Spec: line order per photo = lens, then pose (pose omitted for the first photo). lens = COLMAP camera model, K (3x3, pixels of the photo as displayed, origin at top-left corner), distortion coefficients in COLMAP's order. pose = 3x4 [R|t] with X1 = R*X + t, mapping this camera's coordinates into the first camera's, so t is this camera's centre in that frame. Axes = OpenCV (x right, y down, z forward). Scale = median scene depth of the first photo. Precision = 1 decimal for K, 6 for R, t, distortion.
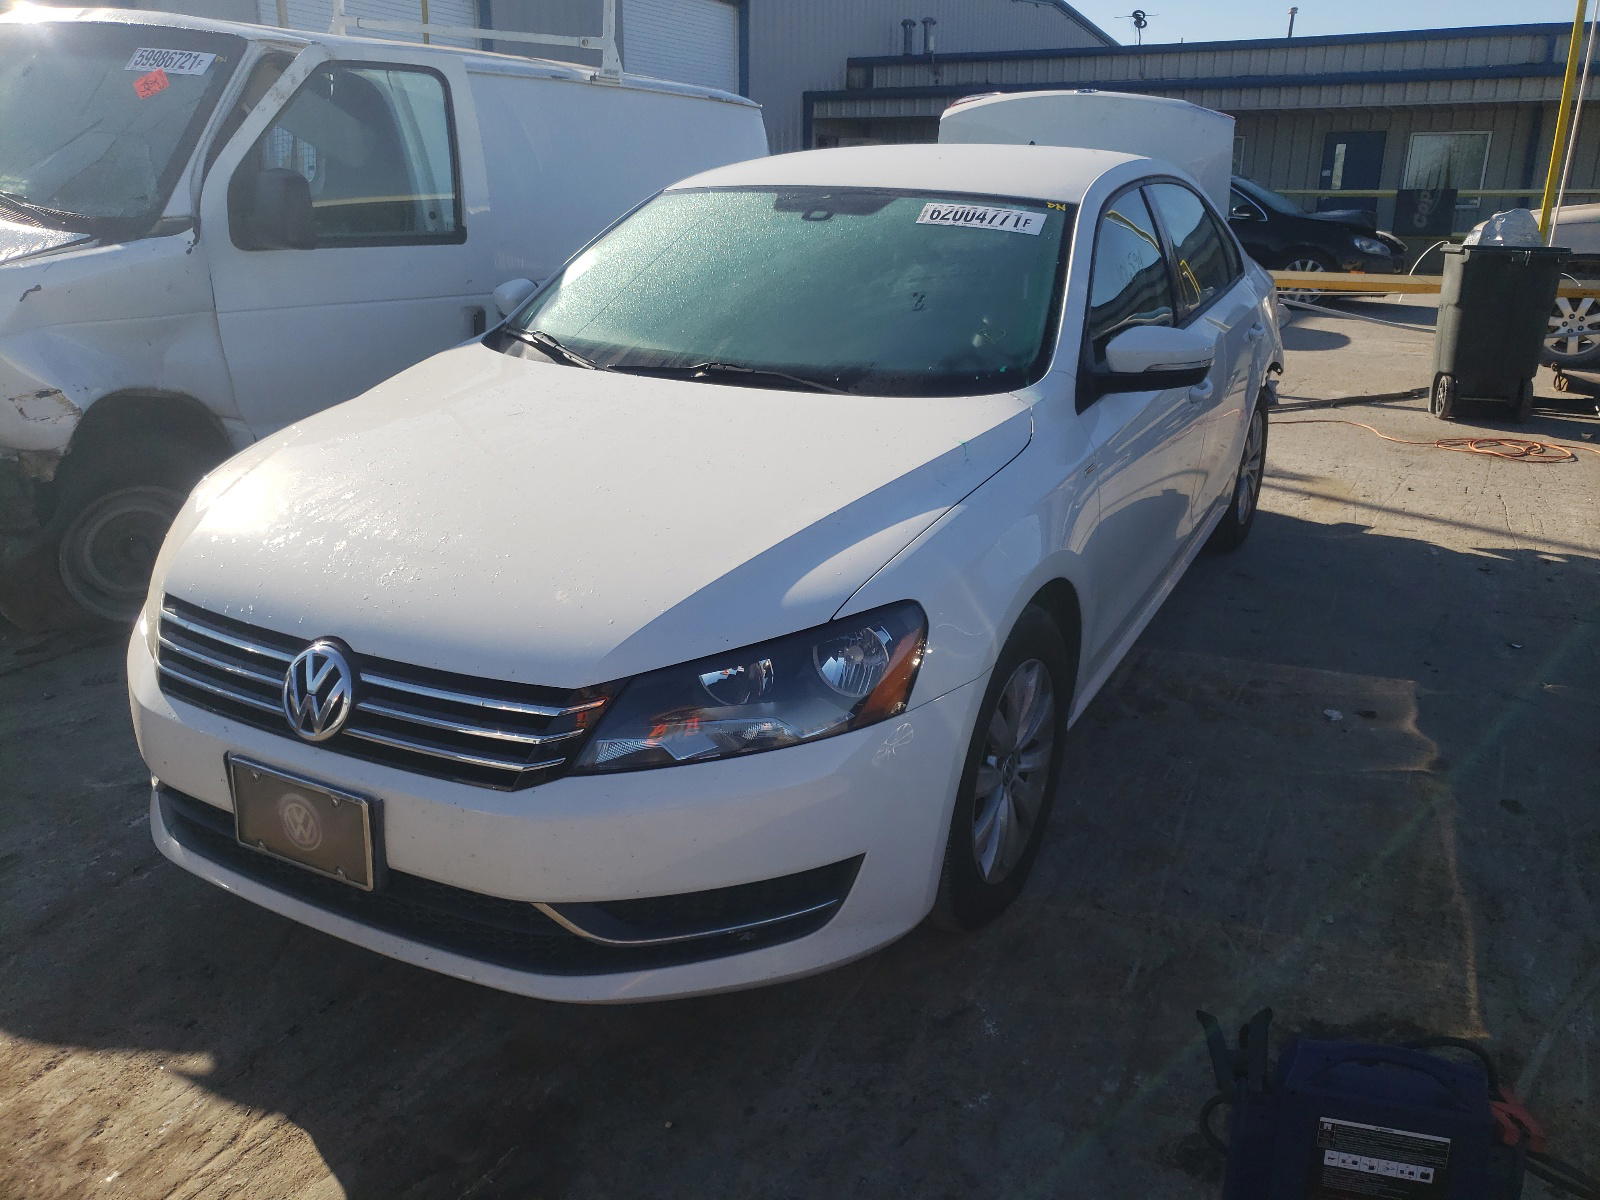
lens RADIAL K [[1218.1, 0, 800.0], [0, 1218.1, 600.0], [0, 0, 1]] dist [0.087614, 0.000589]
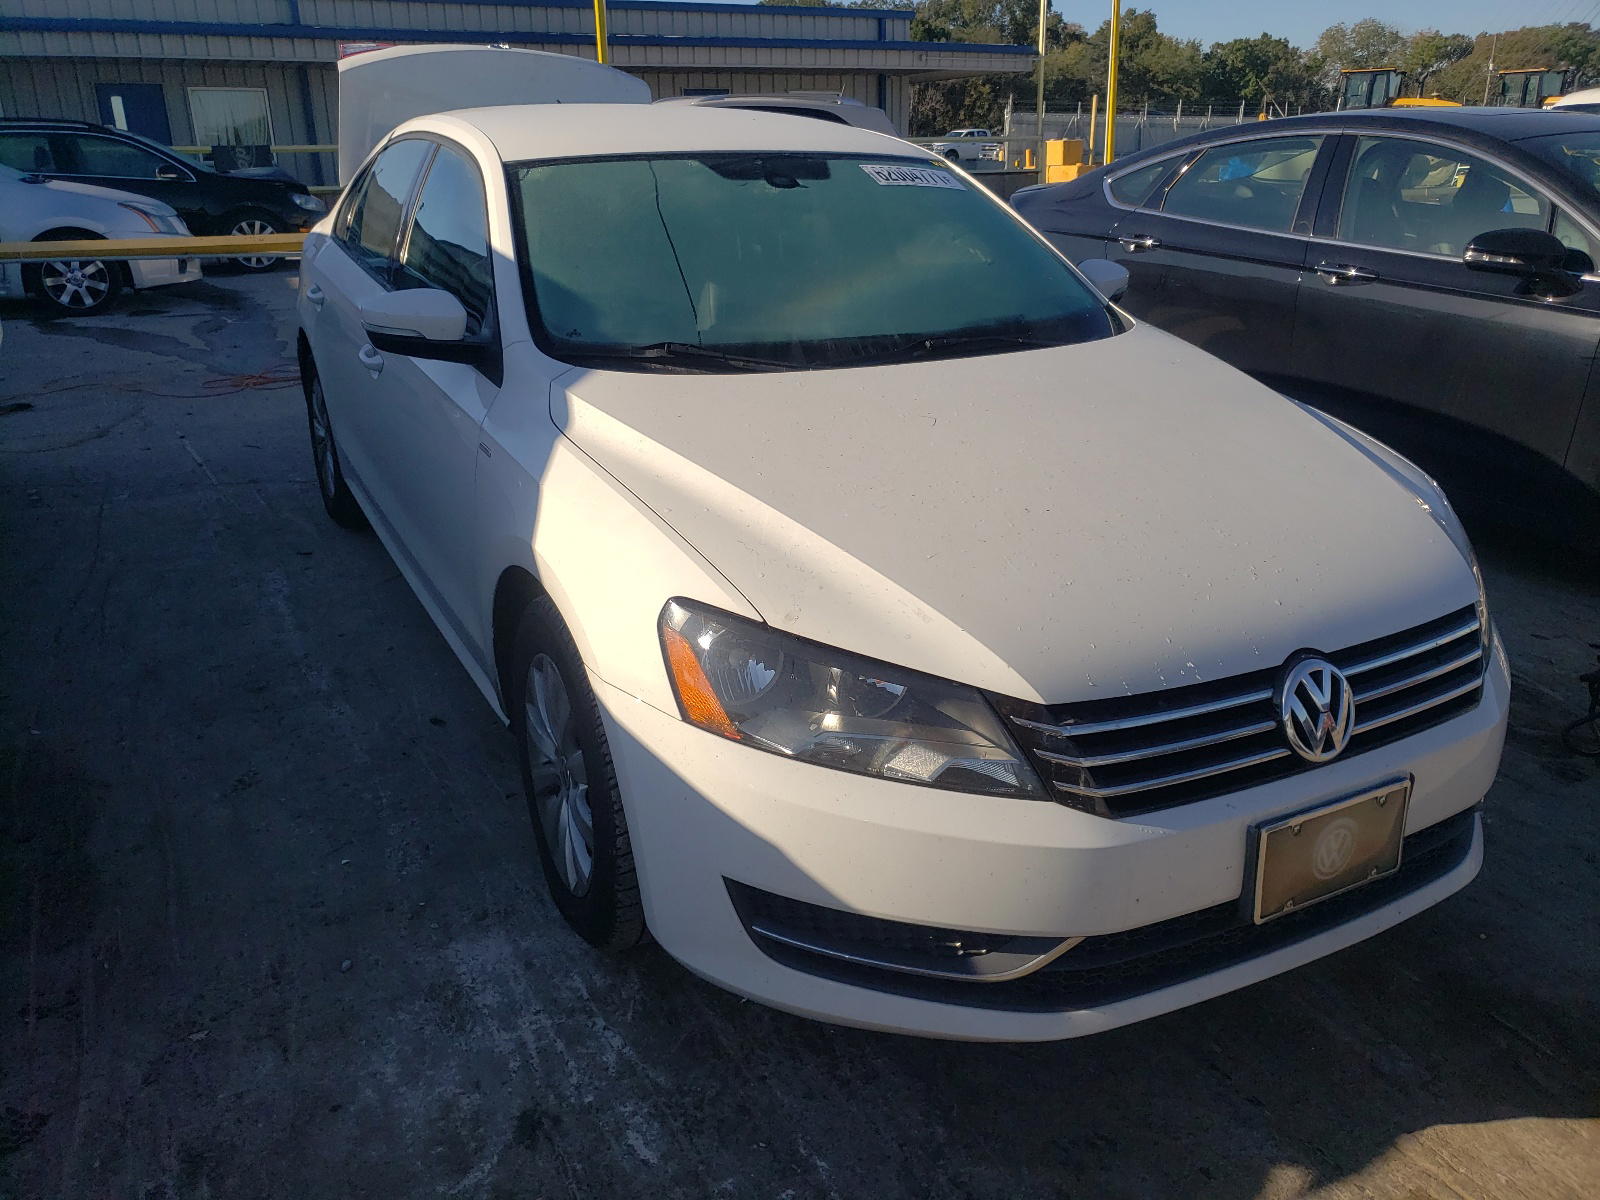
lens RADIAL K [[1297.2, 0, 800.0], [0, 1297.2, 600.0], [0, 0, 1]] dist [0.041433, -0.002805]
pose [[0.553519, -0.310076, 0.772962, -0.216360], [0.297123, 0.940556, 0.164537, -0.044622], [-0.778033, 0.138591, 0.612746, 0.113445]]
